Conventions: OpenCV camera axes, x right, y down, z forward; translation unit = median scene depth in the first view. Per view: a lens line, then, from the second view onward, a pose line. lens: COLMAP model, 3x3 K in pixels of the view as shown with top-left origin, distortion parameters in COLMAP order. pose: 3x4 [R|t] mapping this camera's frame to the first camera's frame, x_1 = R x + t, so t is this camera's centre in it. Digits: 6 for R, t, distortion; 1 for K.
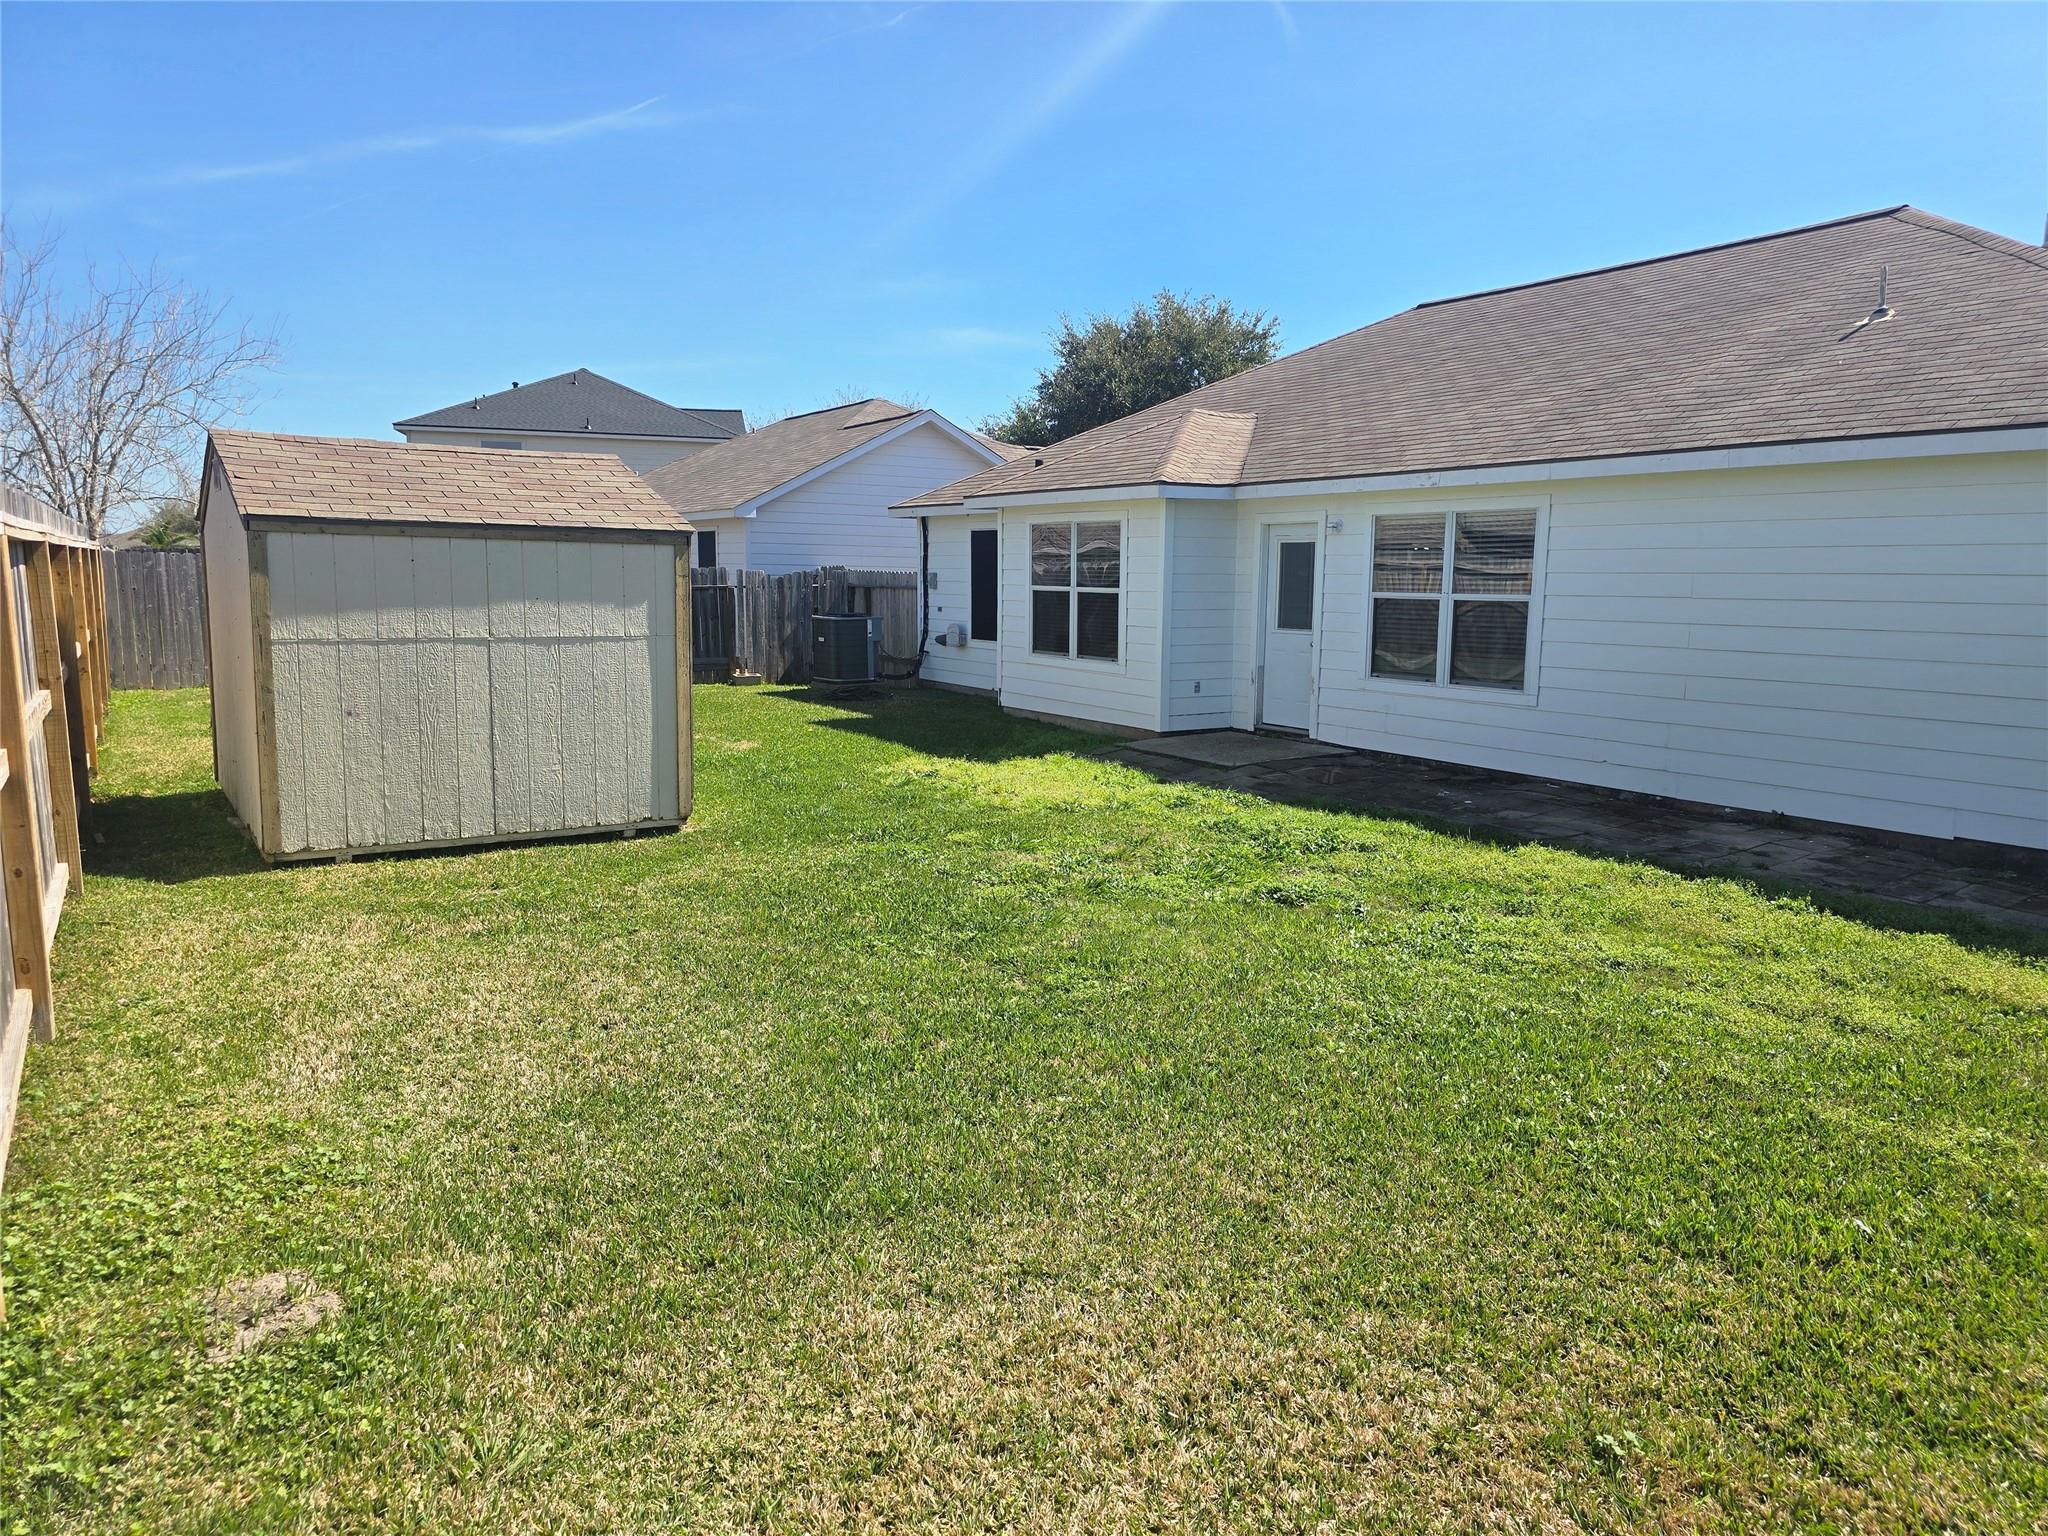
lens RADIAL K [[1369.5, 0, 1041.3], [0, 1369.5, 766.5], [0, 0, 1]] dist [0.046513, -0.042706]
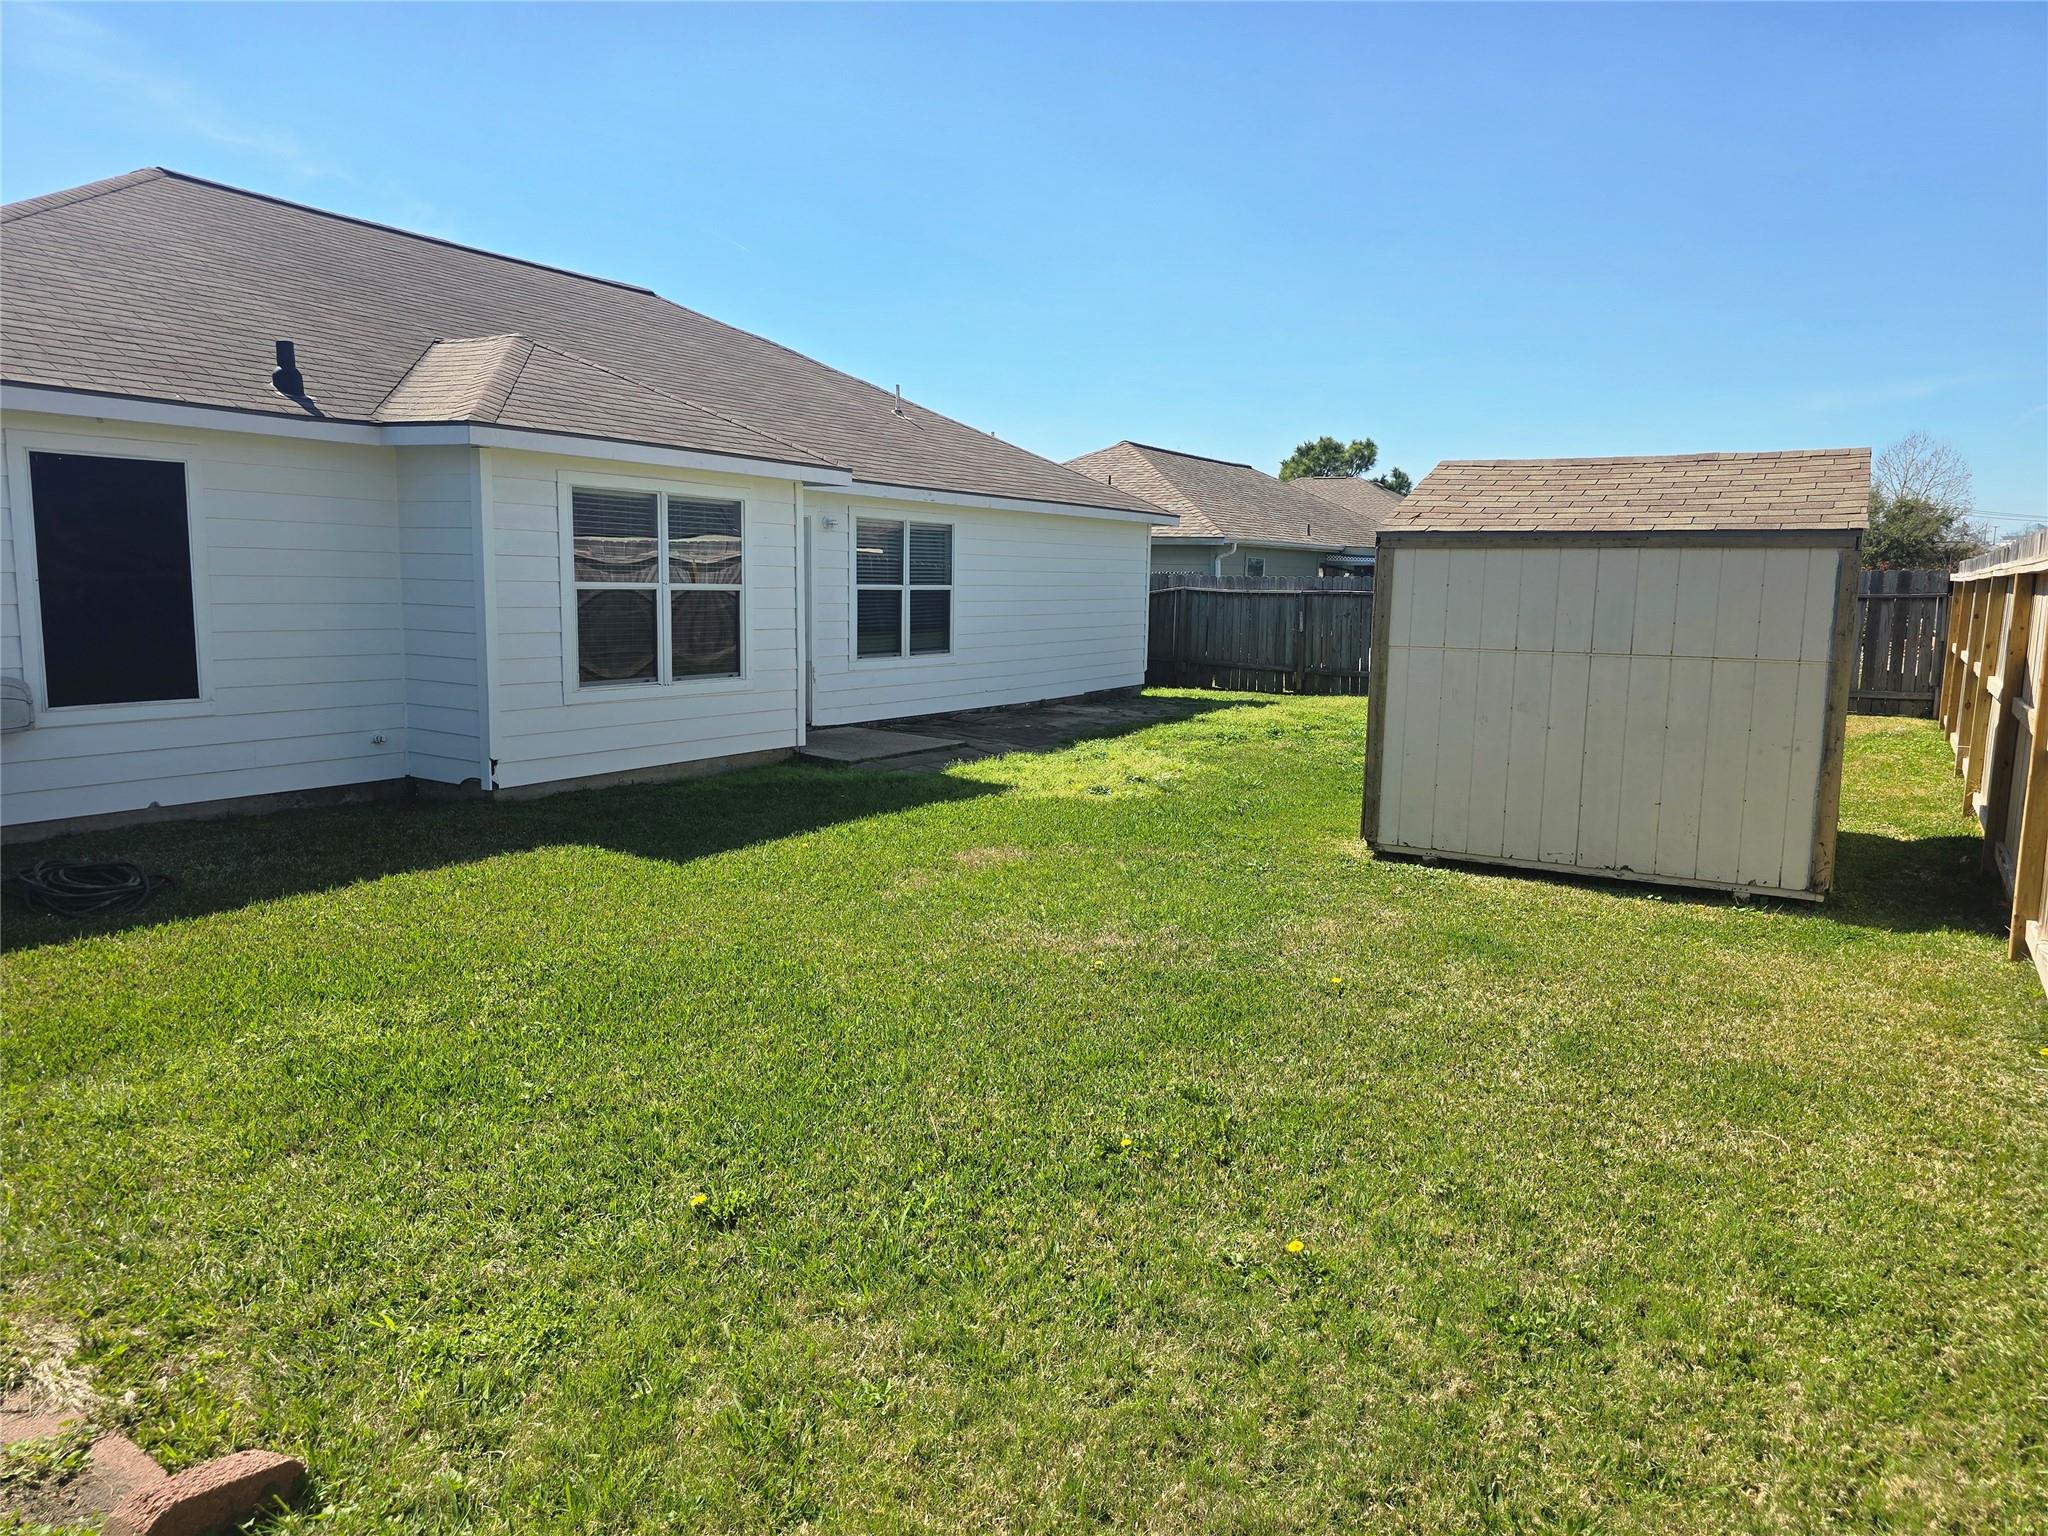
lens RADIAL K [[1369.5, 0, 1041.3], [0, 1369.5, 766.5], [0, 0, 1]] dist [0.046513, -0.042706]
pose [[-0.427736, -0.137112, 0.893444, -0.810554], [0.110192, 0.973147, 0.202098, -0.181752], [-0.897162, 0.184894, -0.401141, 1.268925]]
